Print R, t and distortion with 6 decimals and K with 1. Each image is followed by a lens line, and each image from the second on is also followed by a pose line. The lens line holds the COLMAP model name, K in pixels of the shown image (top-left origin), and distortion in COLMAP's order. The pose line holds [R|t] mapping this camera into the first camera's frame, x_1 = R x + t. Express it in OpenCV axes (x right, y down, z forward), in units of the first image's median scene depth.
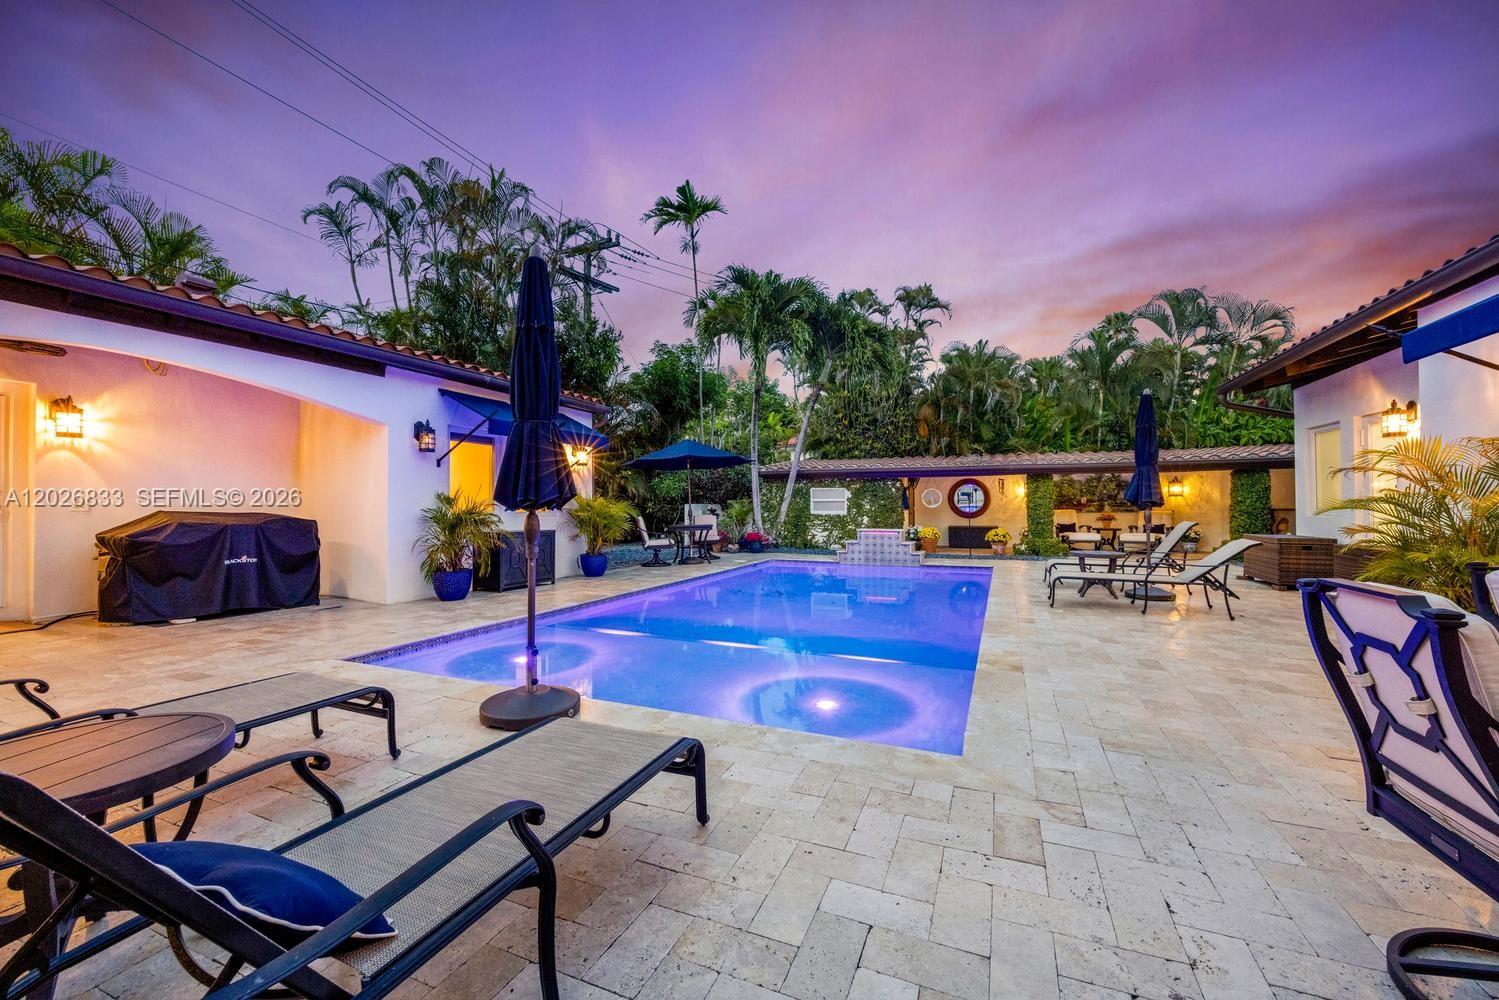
lens RADIAL K [[575.6, 0, 749.5], [0, 575.6, 500.0], [0, 0, 1]] dist [-0.001503, -0.000046]
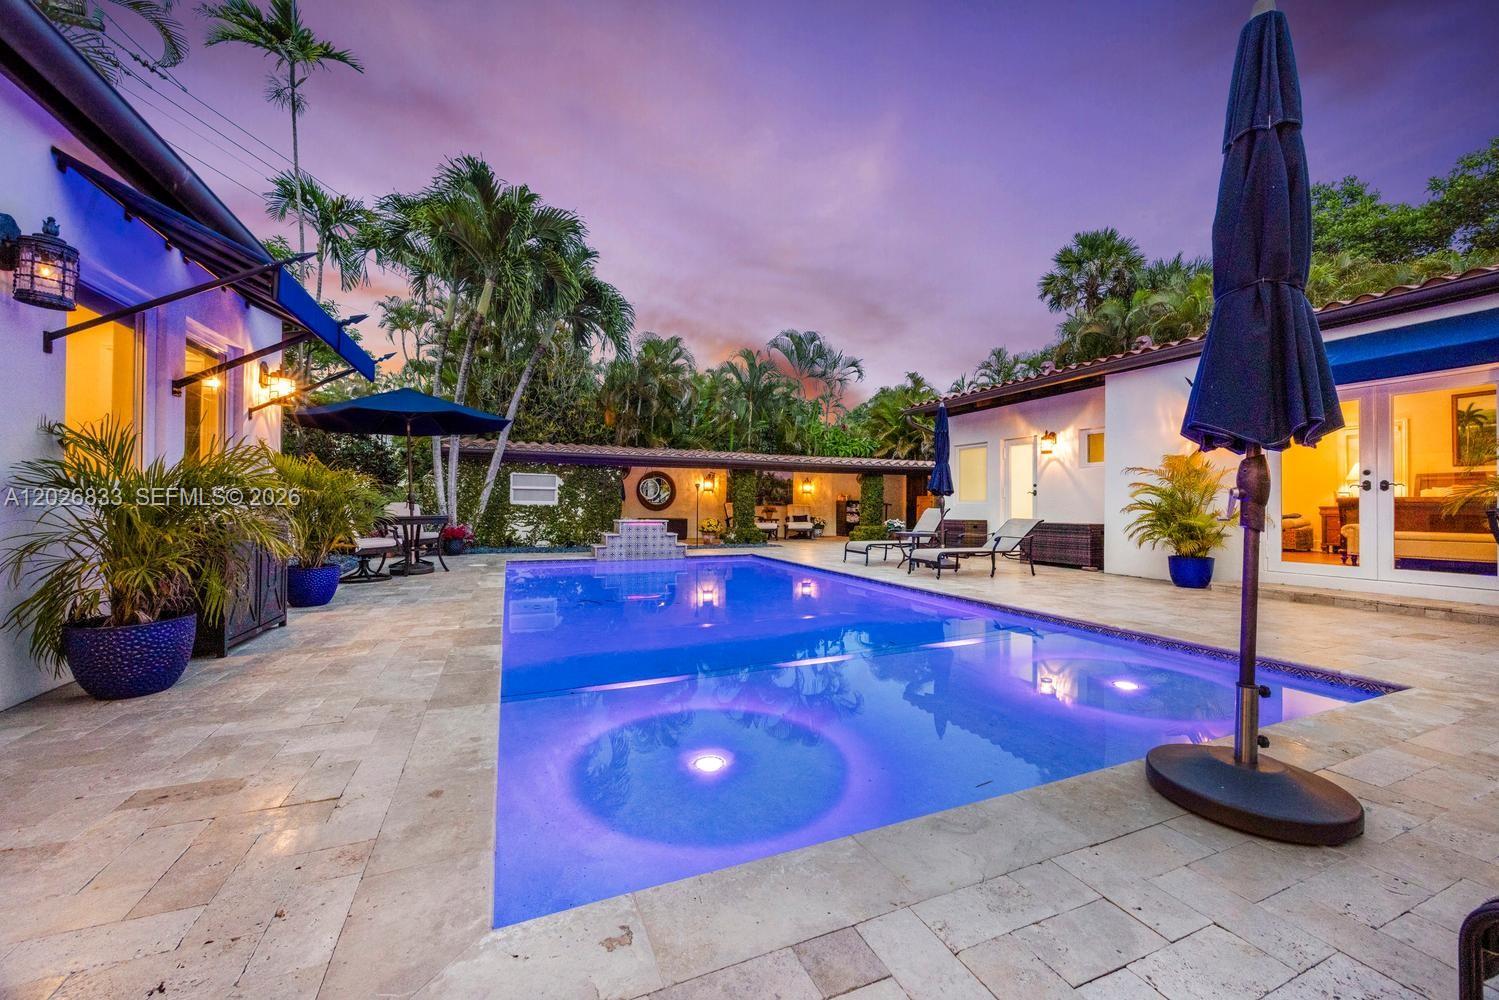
lens RADIAL K [[573.4, 0, 742.1], [0, 573.4, 498.9], [0, 0, 1]] dist [-0.000196, 0.000156]
pose [[0.695388, 0.017594, 0.718419, -0.267689], [-0.017502, 0.999818, -0.007544, 0.018485], [-0.718421, -0.007328, 0.695570, 0.221674]]
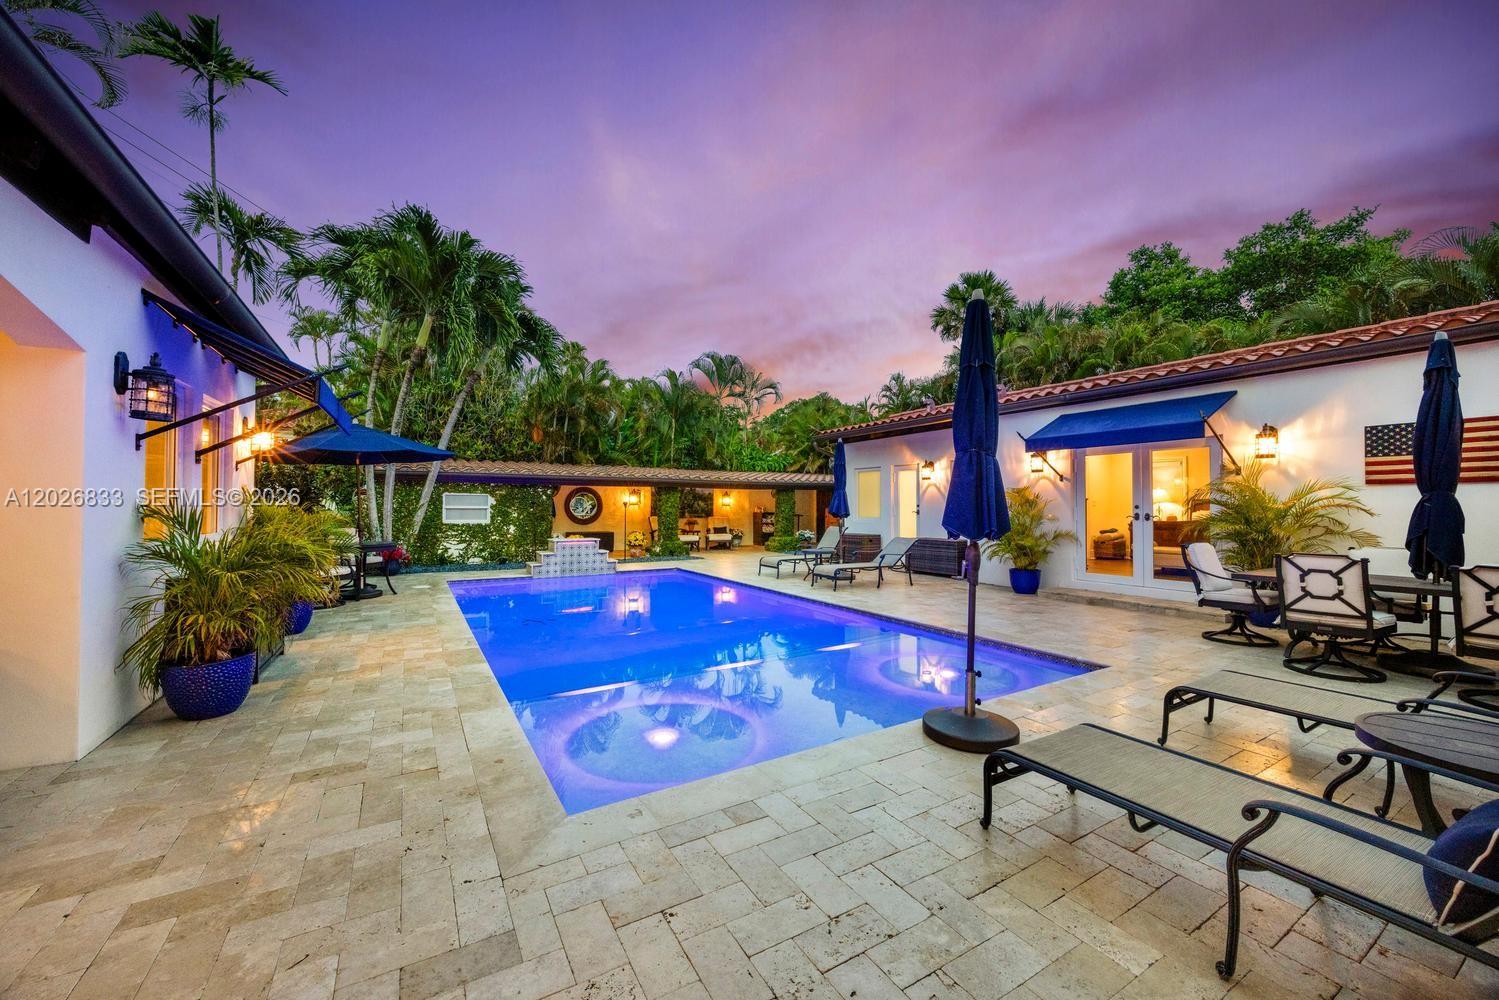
lens RADIAL K [[574.6, 0, 741.9], [0, 574.6, 488.2], [0, 0, 1]] dist [0.001361, 0.000188]
pose [[0.587989, 0.031216, 0.808267, -0.344387], [-0.013771, 0.999497, -0.028584, -0.010066], [-0.808752, 0.005676, 0.588123, 0.164285]]
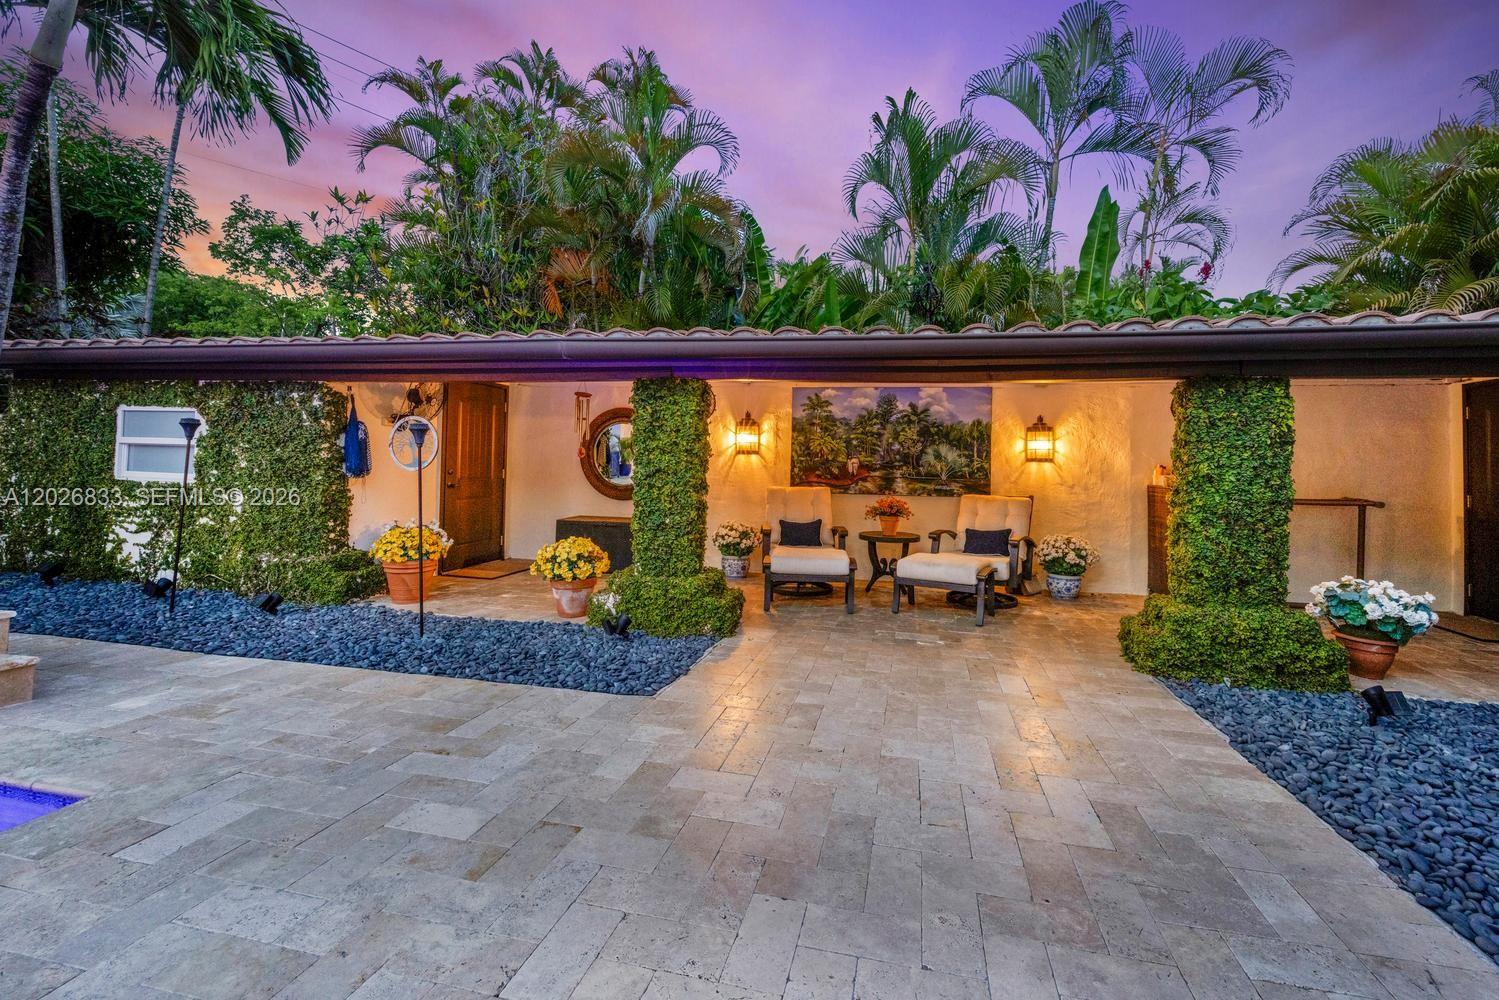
lens RADIAL K [[608.2, 0, 804.6], [0, 608.2, 455.5], [0, 0, 1]] dist [-0.009469, 0.000012]
pose [[0.973169, 0.036259, 0.227216, 0.466483], [-0.032929, 0.999288, -0.018432, 0.002867], [-0.227722, 0.010456, 0.973670, 0.597466]]
